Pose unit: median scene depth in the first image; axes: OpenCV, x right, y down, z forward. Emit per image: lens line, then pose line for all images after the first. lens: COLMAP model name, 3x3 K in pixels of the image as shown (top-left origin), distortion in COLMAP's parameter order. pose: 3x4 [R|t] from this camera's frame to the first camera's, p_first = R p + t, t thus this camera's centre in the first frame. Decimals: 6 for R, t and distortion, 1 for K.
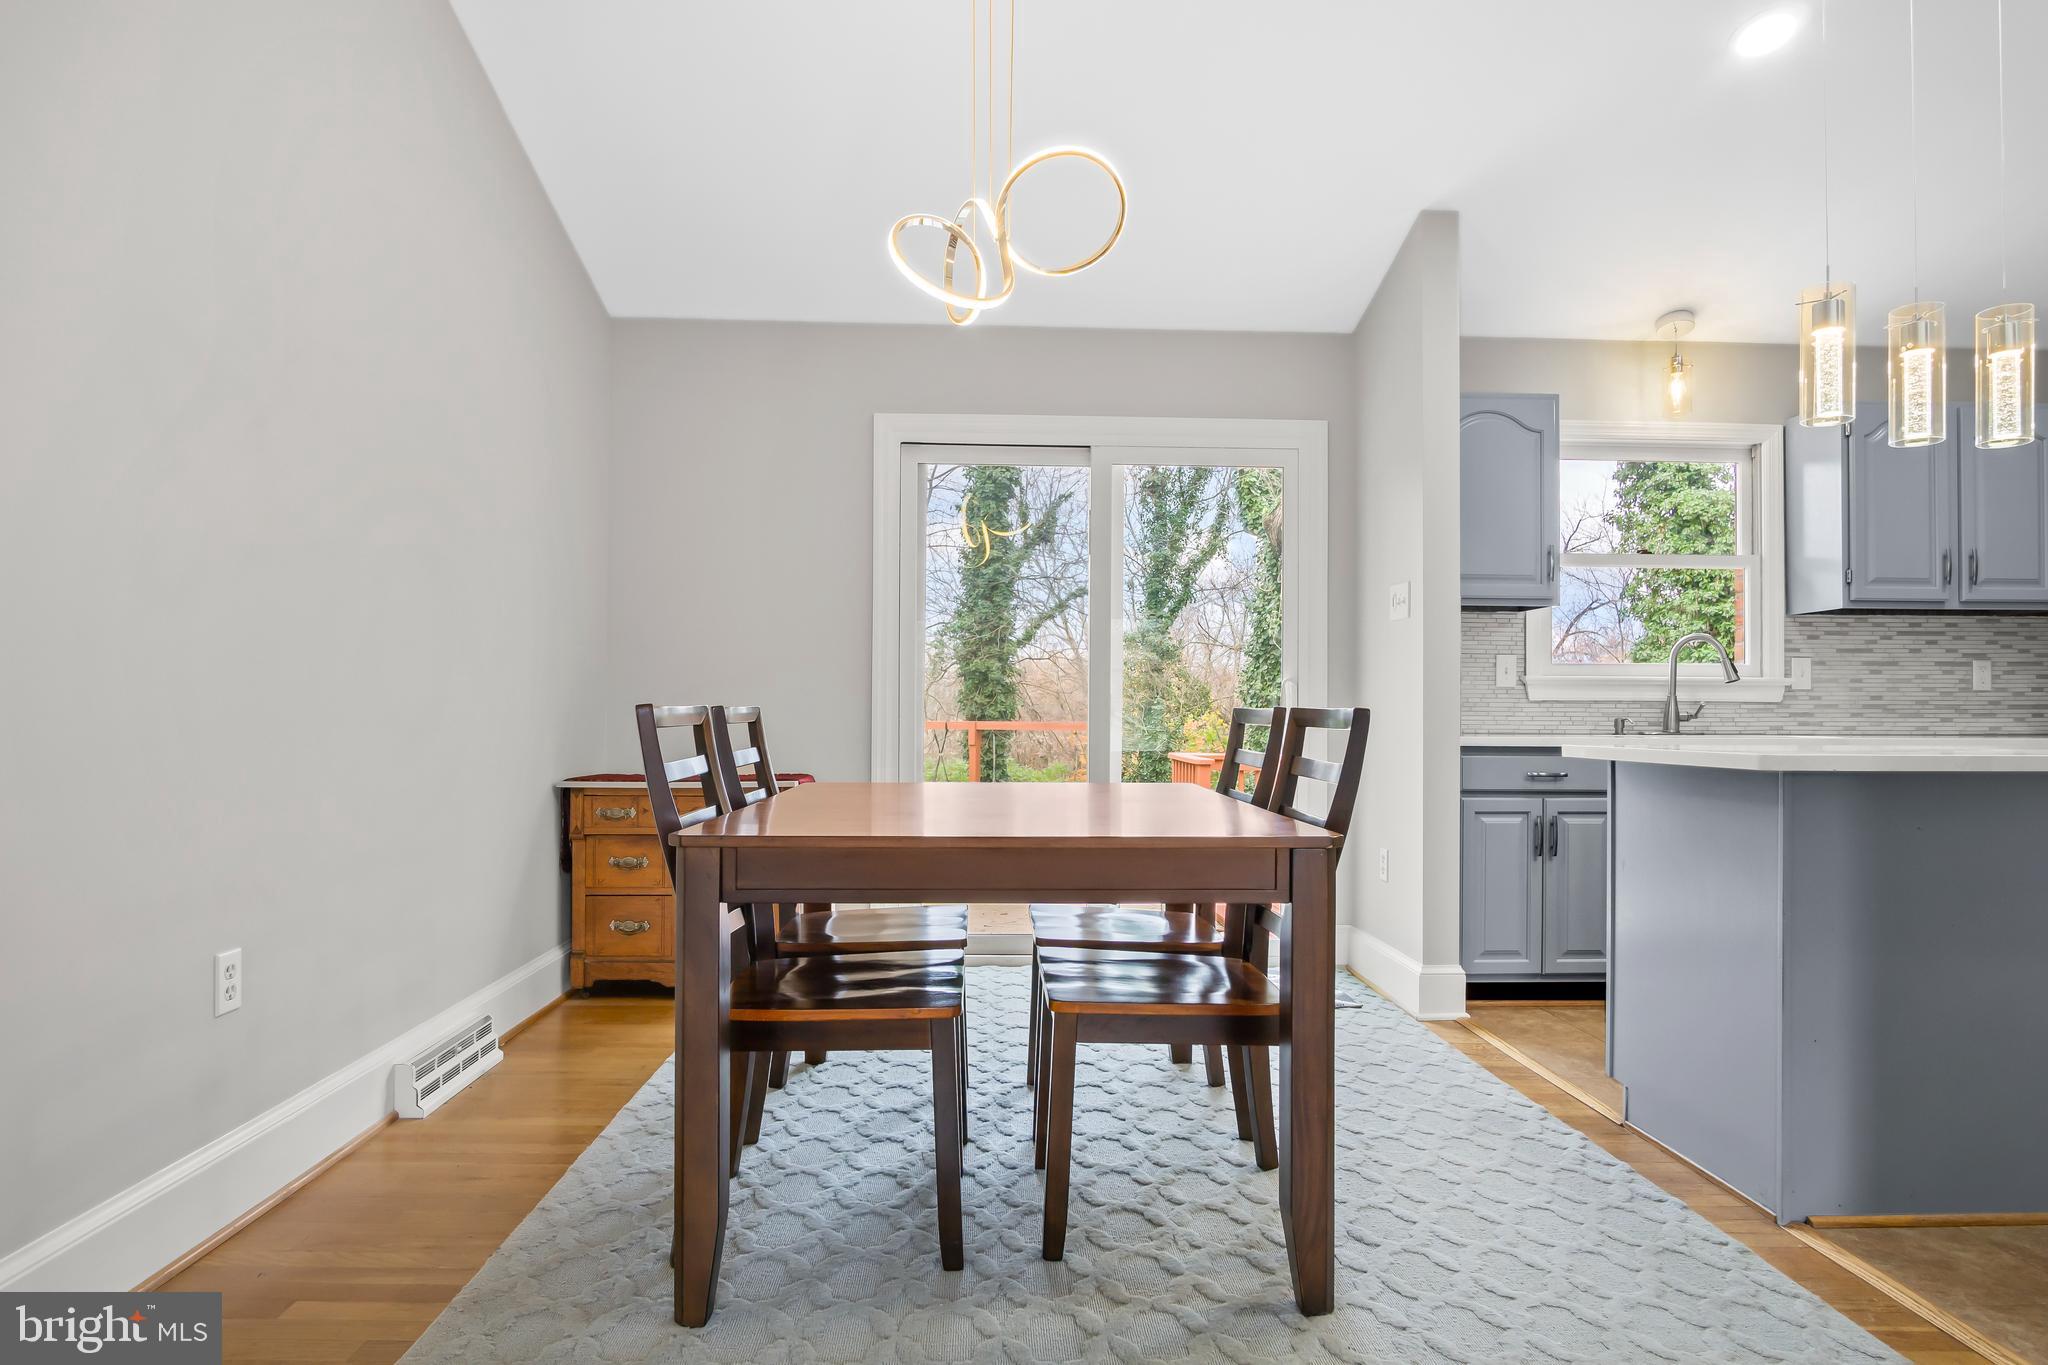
lens RADIAL K [[1129.0, 0, 1013.1], [0, 1129.0, 707.4], [0, 0, 1]] dist [-0.021798, 0.003896]
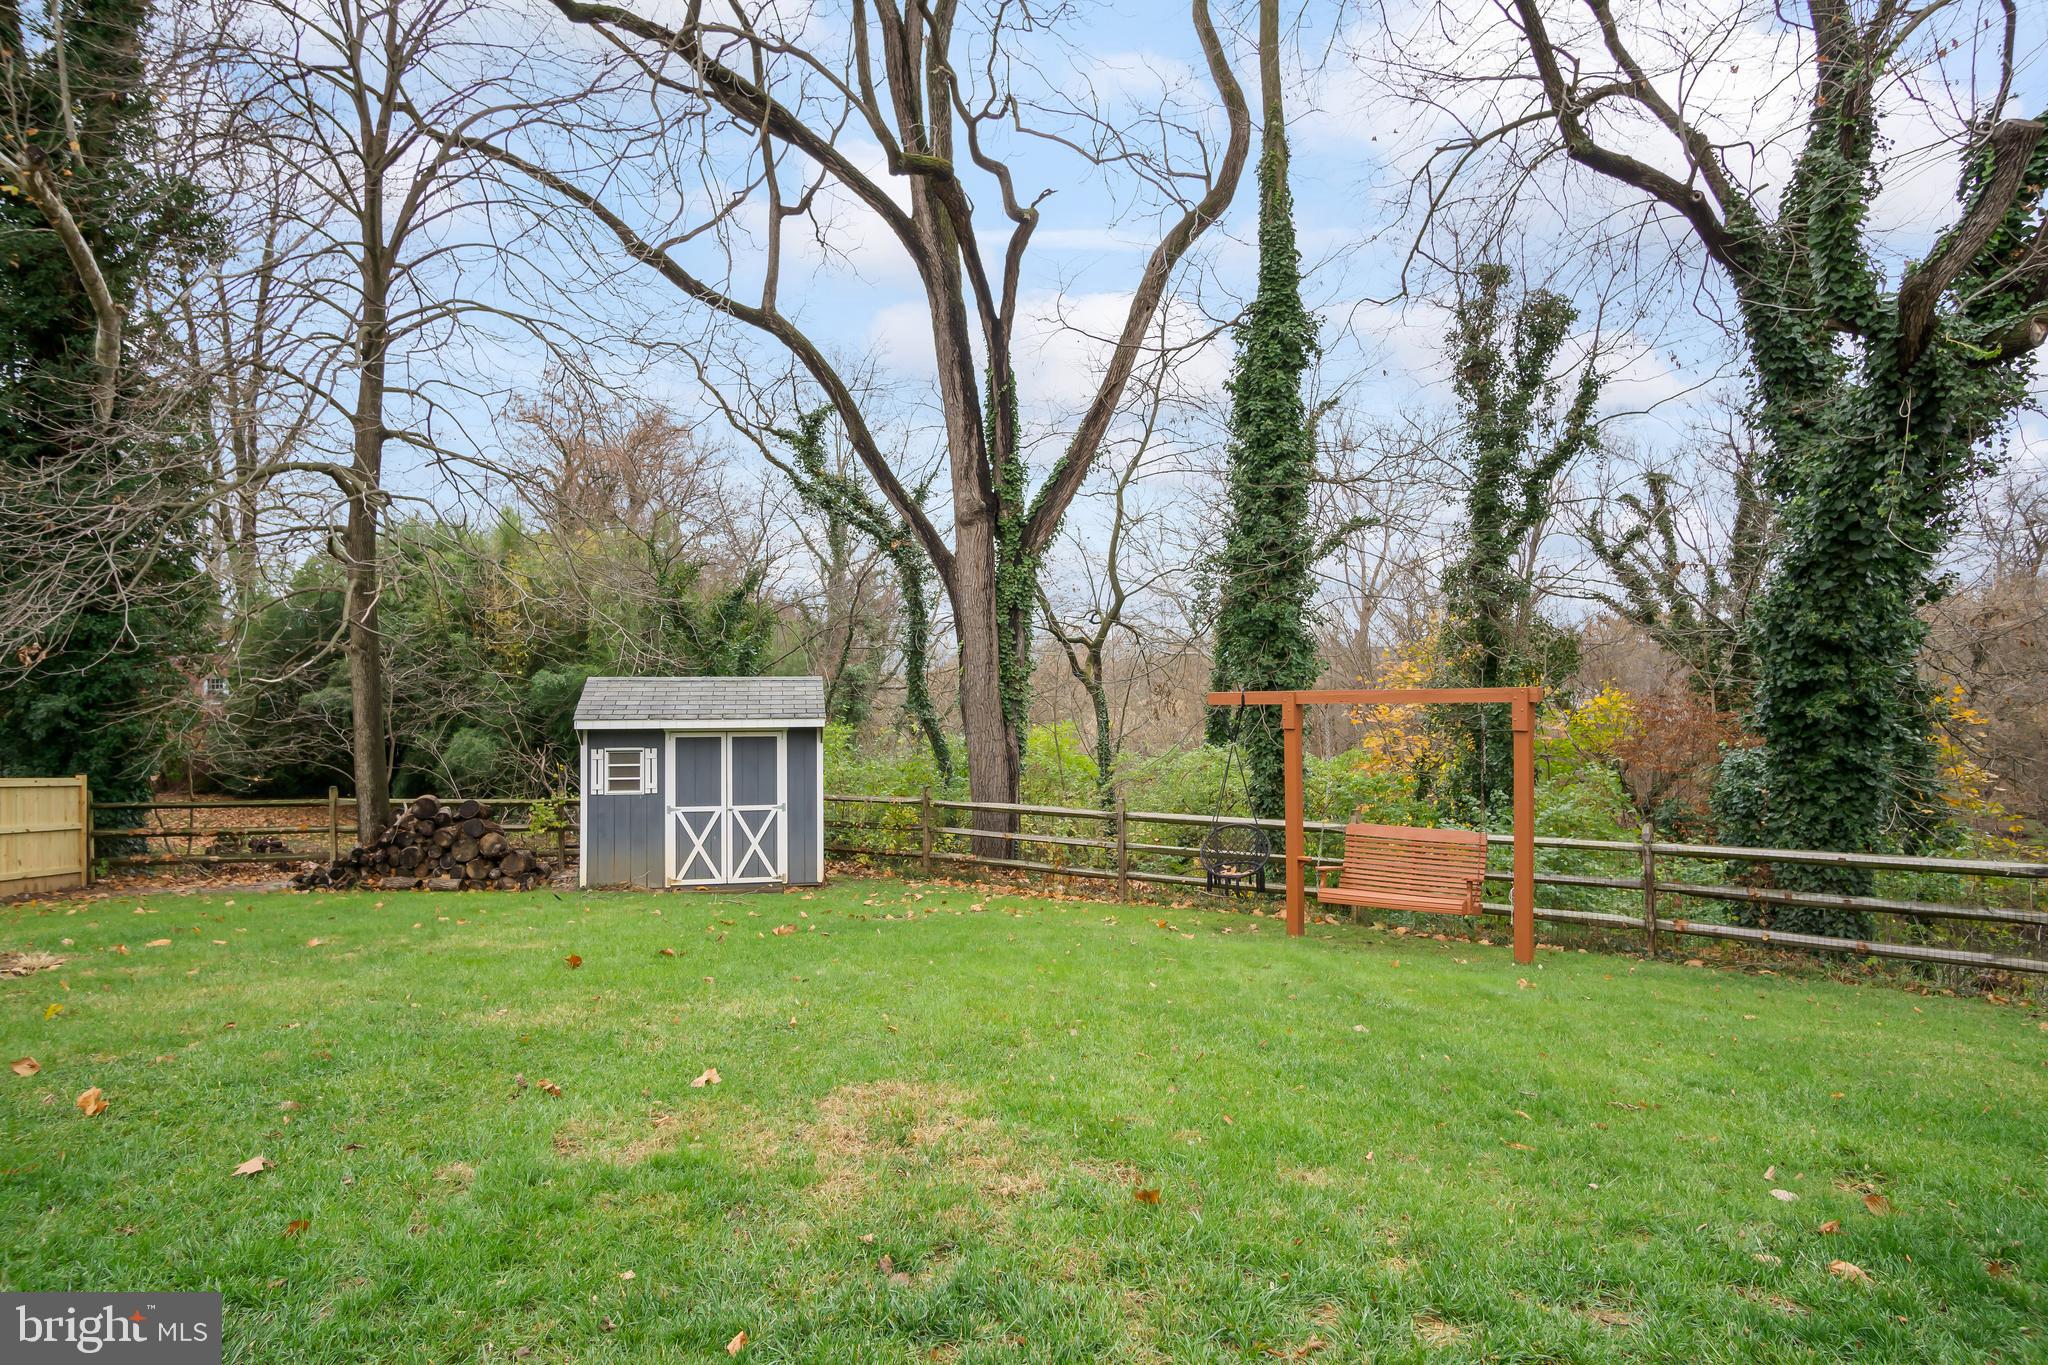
lens RADIAL K [[1129.0, 0, 991.2], [0, 1129.0, 667.1], [0, 0, 1]] dist [-0.021798, 0.003896]
pose [[0.983022, -0.023724, -0.181949, -0.400304], [0.021111, 0.999644, -0.016285, 0.027575], [0.182271, 0.012168, 0.983173, 1.704725]]
